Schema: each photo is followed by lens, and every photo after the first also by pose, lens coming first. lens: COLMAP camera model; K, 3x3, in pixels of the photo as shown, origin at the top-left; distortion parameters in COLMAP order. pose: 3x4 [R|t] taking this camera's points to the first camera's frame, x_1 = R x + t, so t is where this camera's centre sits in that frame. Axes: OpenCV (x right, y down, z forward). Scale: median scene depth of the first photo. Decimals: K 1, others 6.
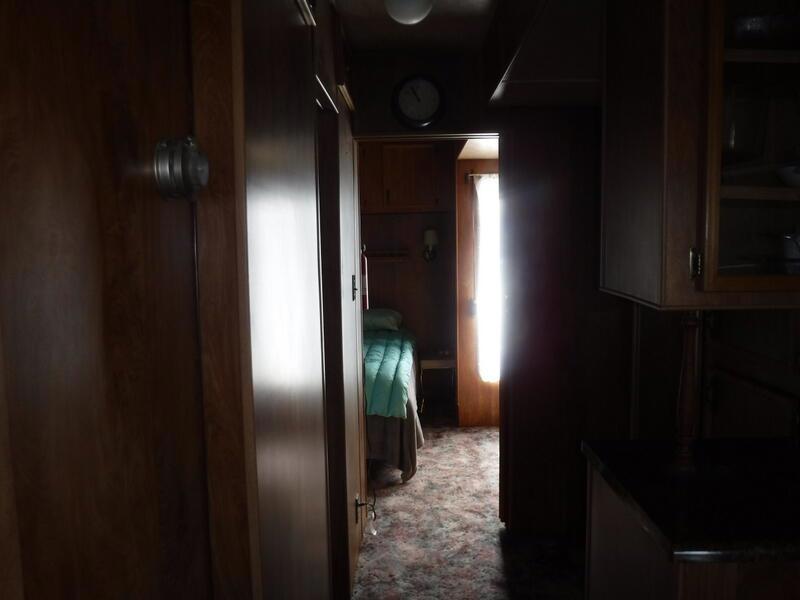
lens RADIAL K [[652.9, 0, 403.2], [0, 652.9, 295.1], [0, 0, 1]] dist [-0.096585, 0.054961]
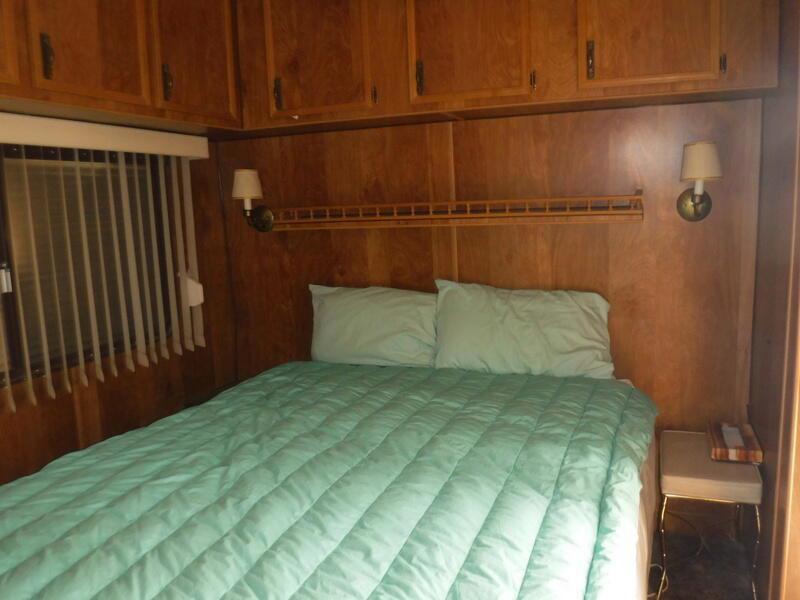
lens RADIAL K [[651.7, 0, 406.5], [0, 651.7, 298.6], [0, 0, 1]] dist [-0.090997, 0.048128]
pose [[0.941614, 0.032348, -0.335138, 0.009666], [-0.009035, 0.997443, 0.070889, -0.043791], [0.336574, -0.063722, 0.939498, 0.817565]]
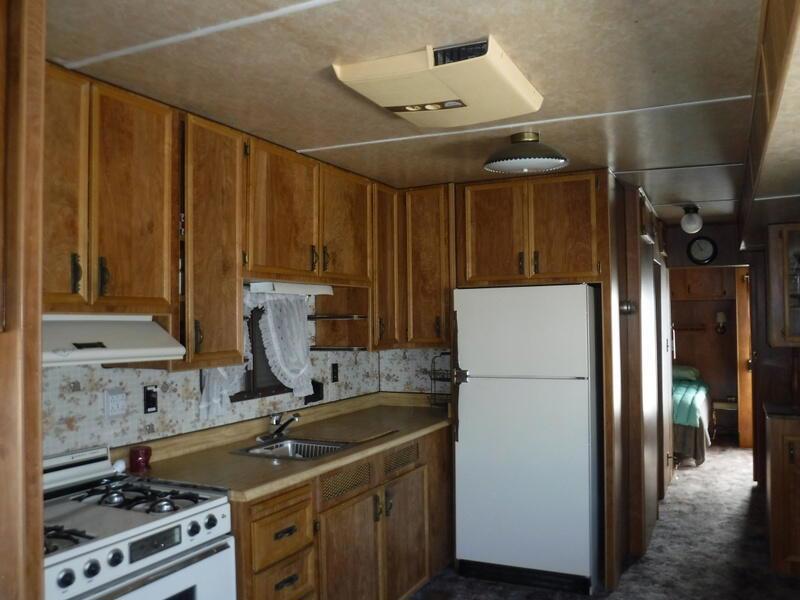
lens RADIAL K [[651.7, 0, 406.5], [0, 651.7, 298.6], [0, 0, 1]] dist [-0.090997, 0.048128]
pose [[0.900869, -0.007560, -0.434025, 0.041962], [-0.039217, 0.994342, -0.098717, 0.051884], [0.432316, 0.105952, 0.895476, -0.795541]]
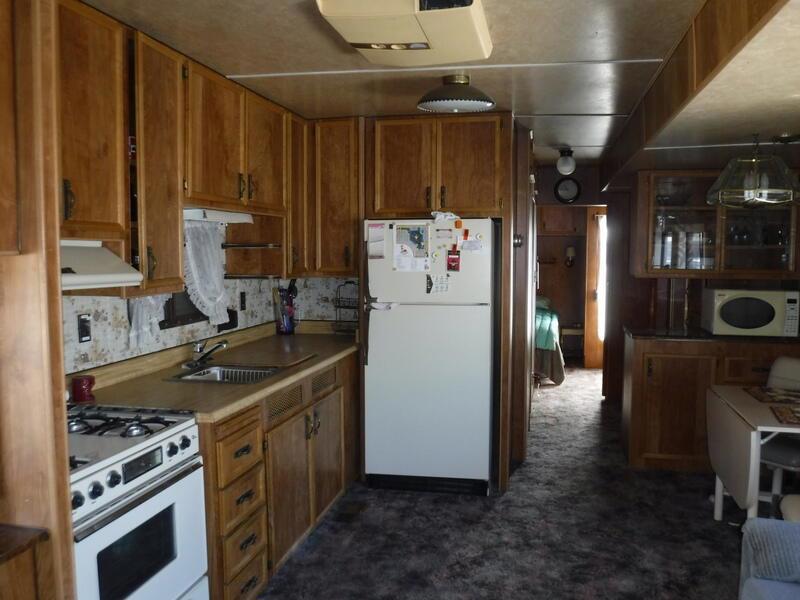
lens RADIAL K [[652.9, 0, 403.2], [0, 652.9, 295.1], [0, 0, 1]] dist [-0.096585, 0.054961]
pose [[0.978639, 0.031647, -0.203136, -0.045391], [-0.034312, 0.999365, -0.009609, 0.062782], [0.202703, 0.016374, 0.979103, -0.872331]]
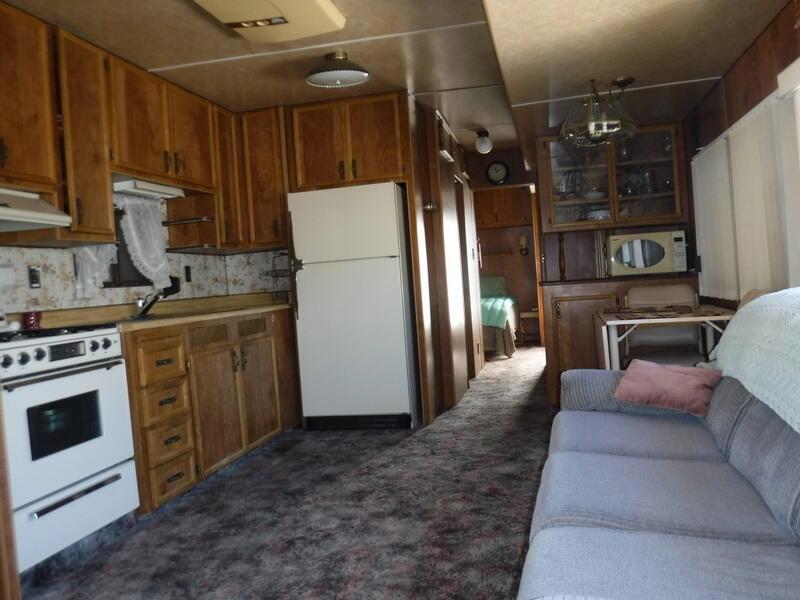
lens RADIAL K [[652.9, 0, 403.2], [0, 652.9, 295.1], [0, 0, 1]] dist [-0.096585, 0.054961]
pose [[0.976780, -0.048697, -0.208636, 0.116431], [0.037898, 0.997742, -0.055450, 0.187538], [0.210865, 0.046255, 0.976420, -0.970682]]
